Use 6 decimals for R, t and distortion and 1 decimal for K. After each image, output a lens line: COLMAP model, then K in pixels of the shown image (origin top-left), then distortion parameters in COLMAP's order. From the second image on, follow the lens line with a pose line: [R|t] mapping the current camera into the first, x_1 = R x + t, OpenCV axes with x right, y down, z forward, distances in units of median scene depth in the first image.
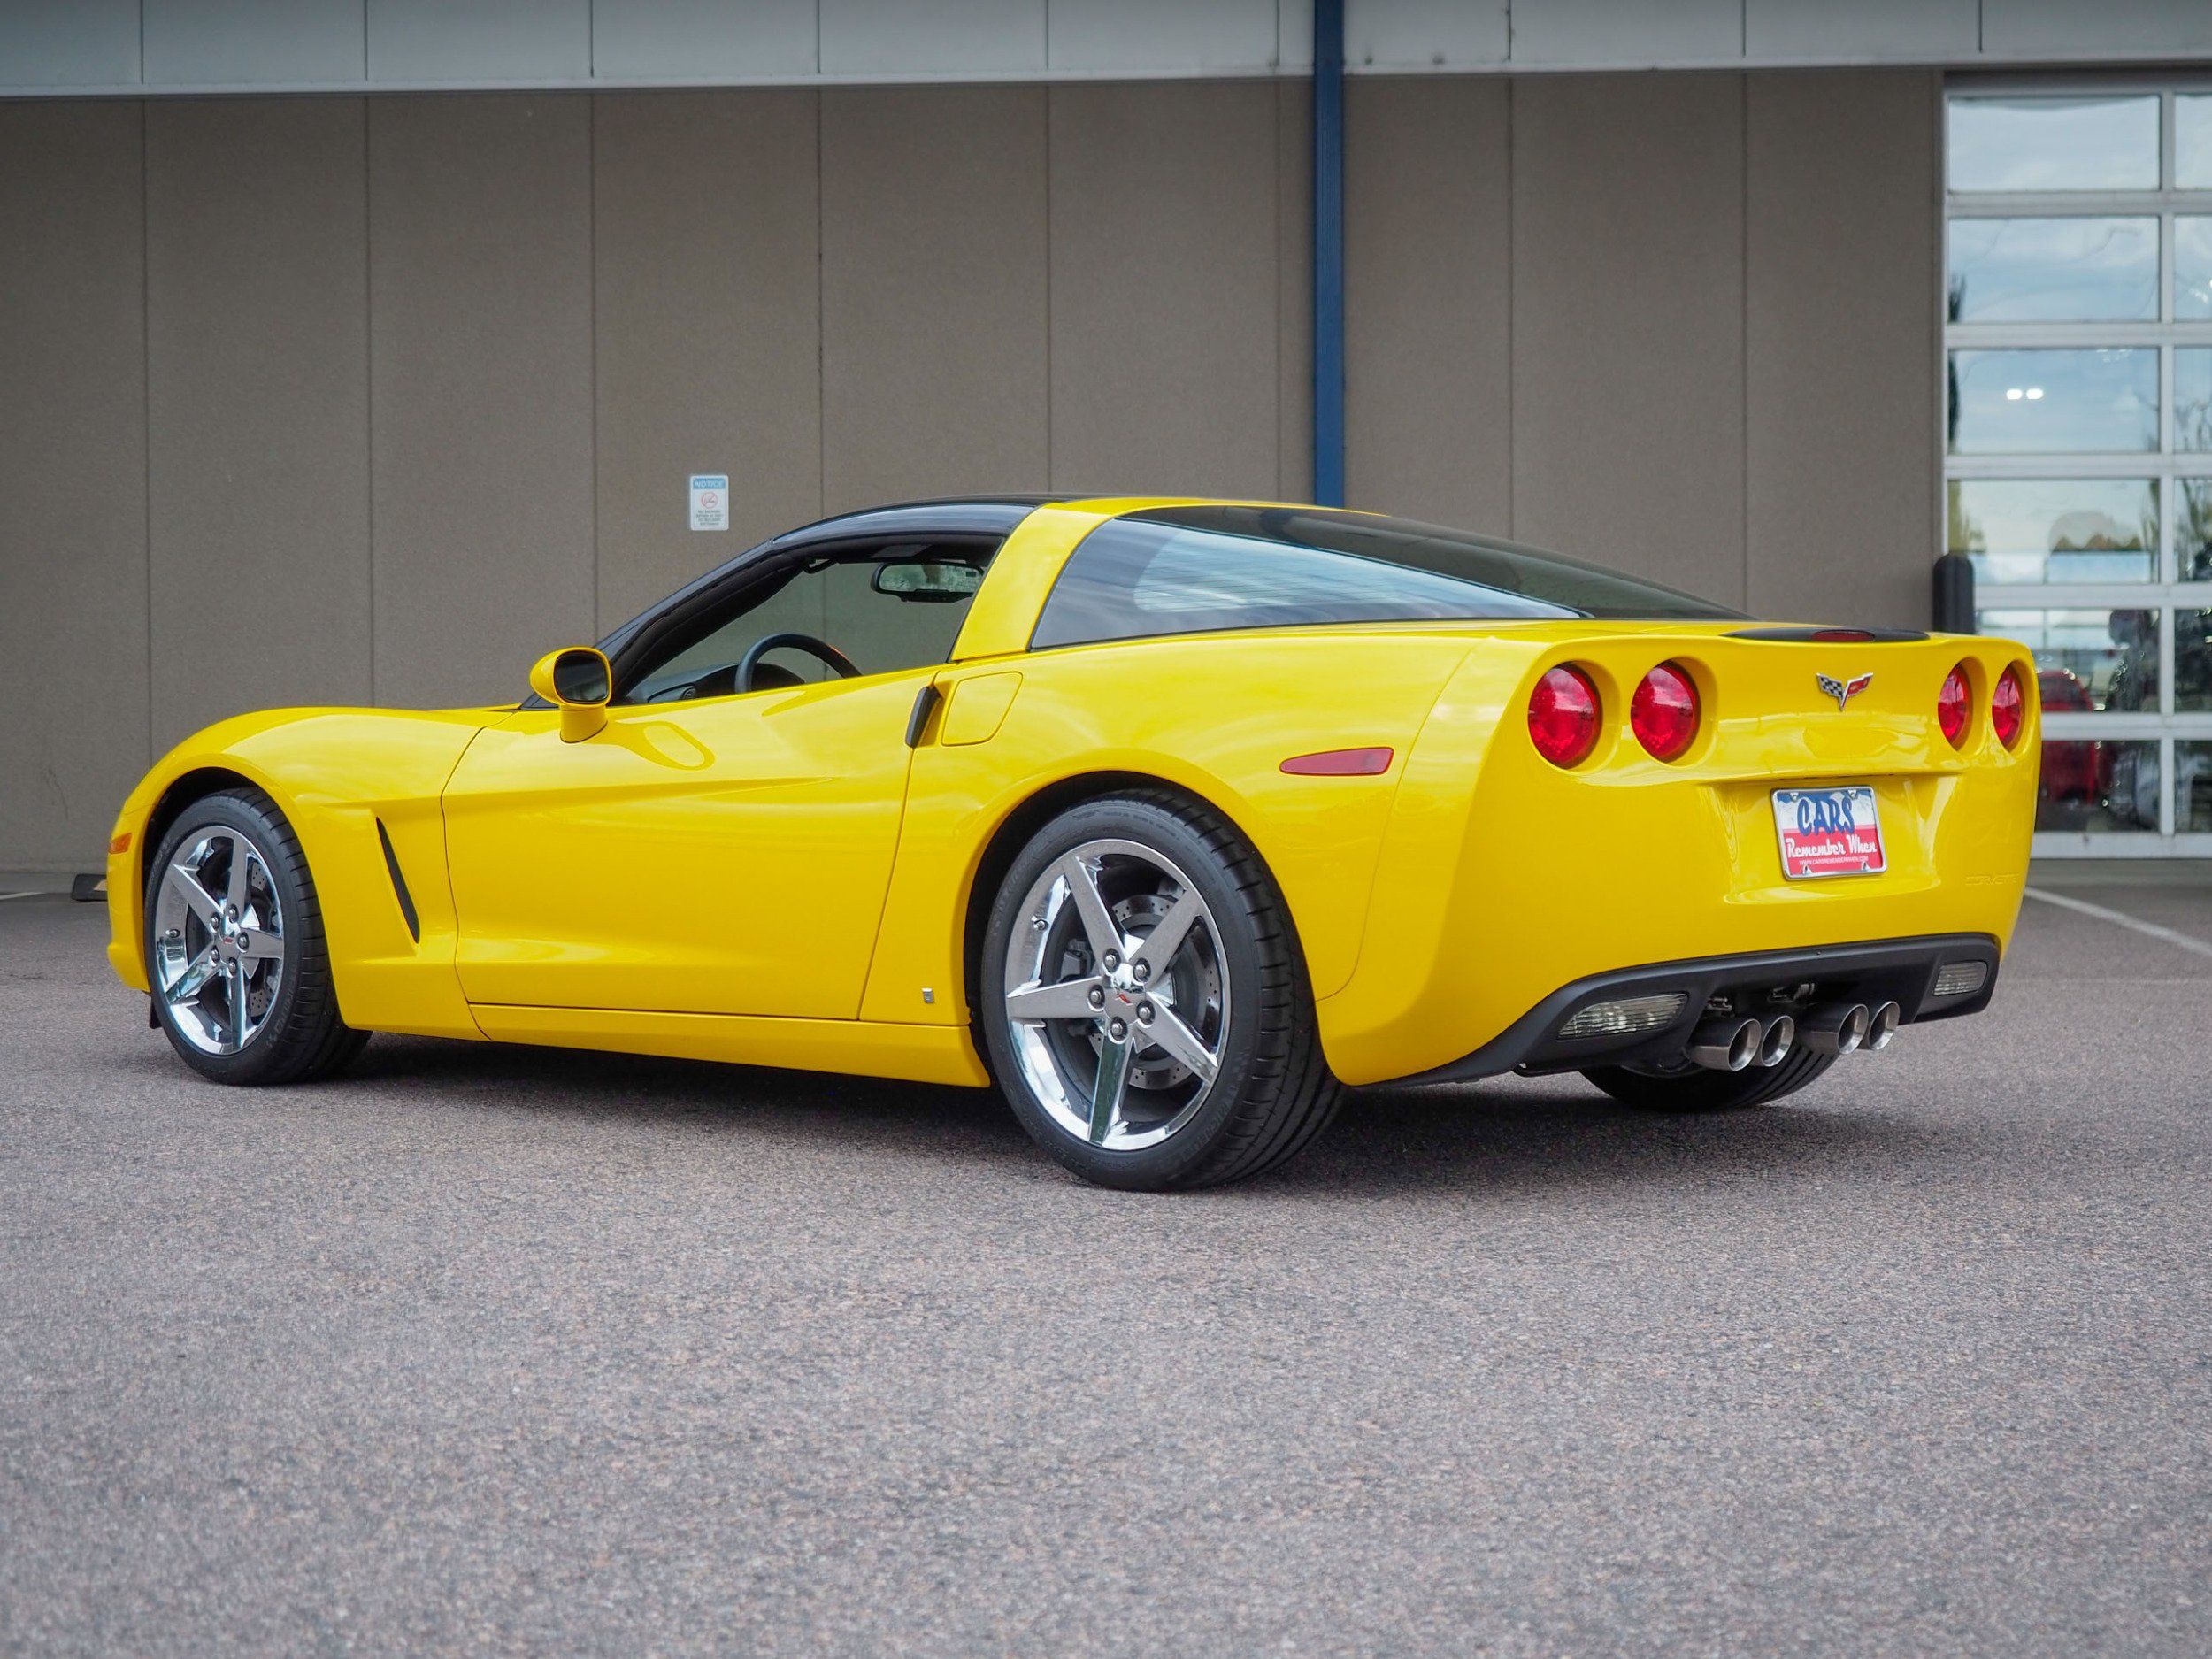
lens RADIAL K [[3330.4, 0, 1106.6], [0, 3330.4, 844.9], [0, 0, 1]] dist [-0.007597, 0.000000]
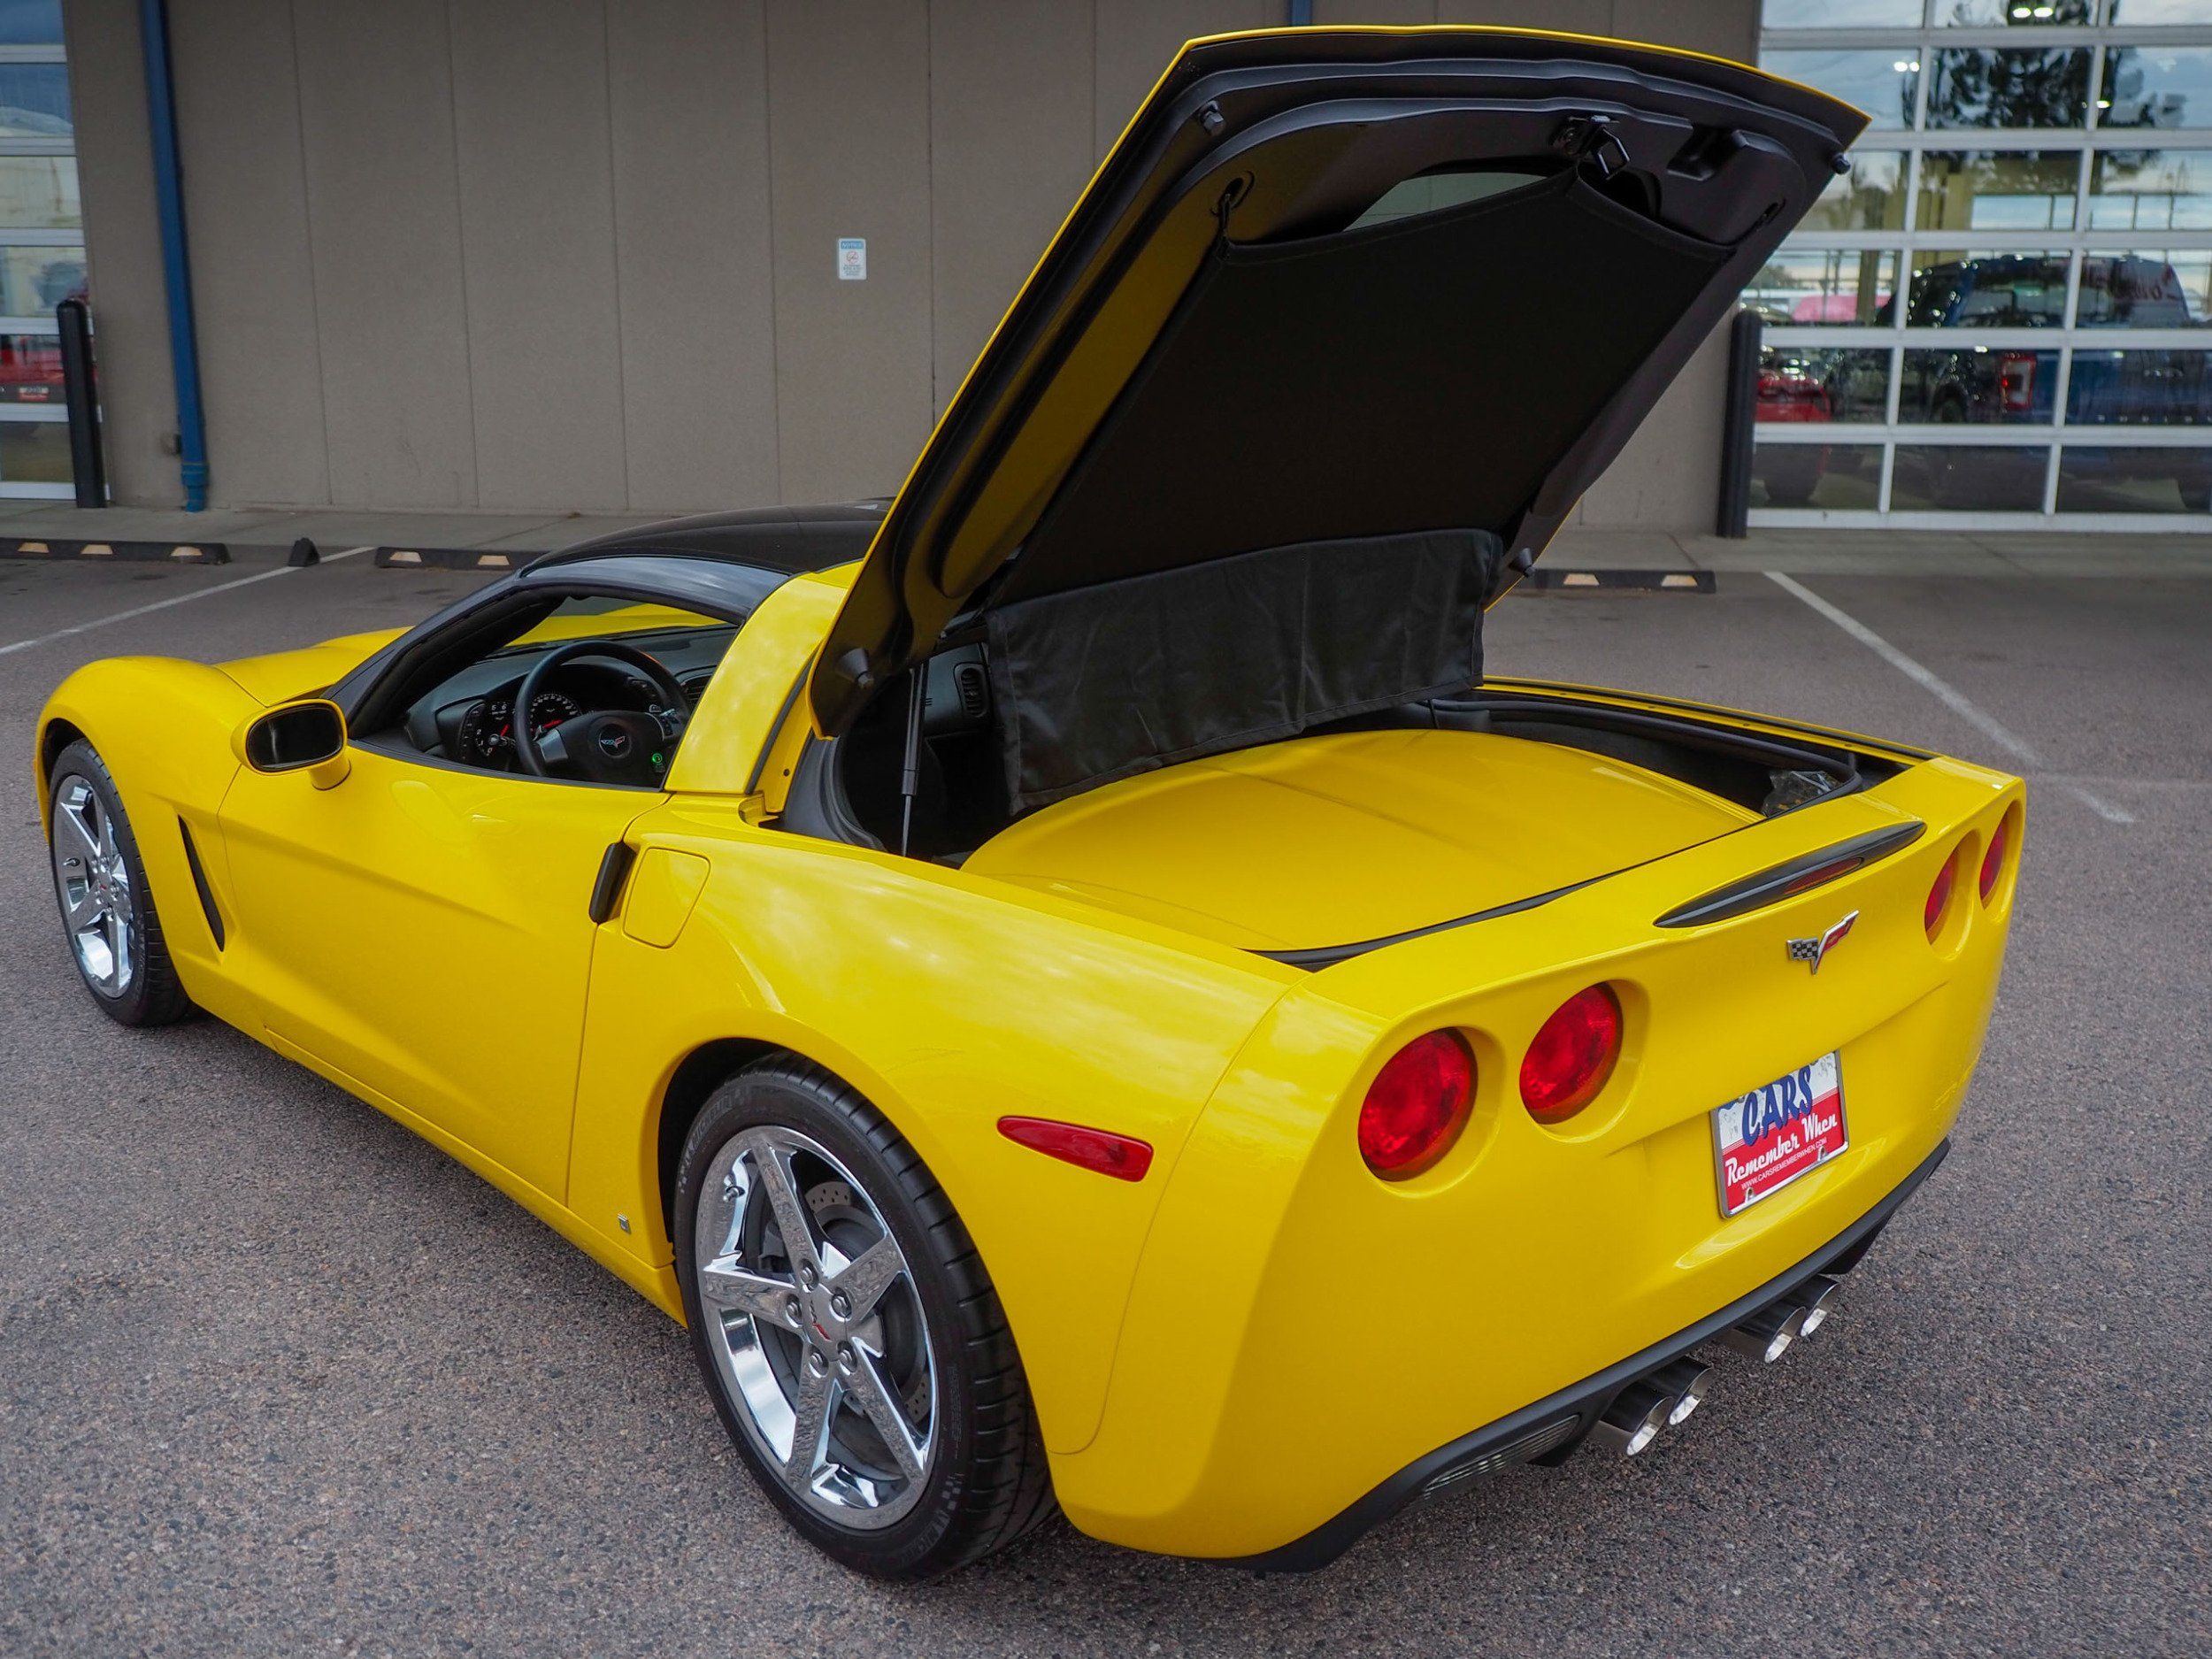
lens RADIAL K [[1962.3, 0, 1111.4], [0, 1962.3, 811.3], [0, 0, 1]] dist [-0.006850, 0.016528]
pose [[0.999312, 0.017778, -0.032548, 0.081409], [-0.010983, 0.980113, 0.198137, -0.154586], [0.035423, -0.197643, 0.979634, 0.579225]]
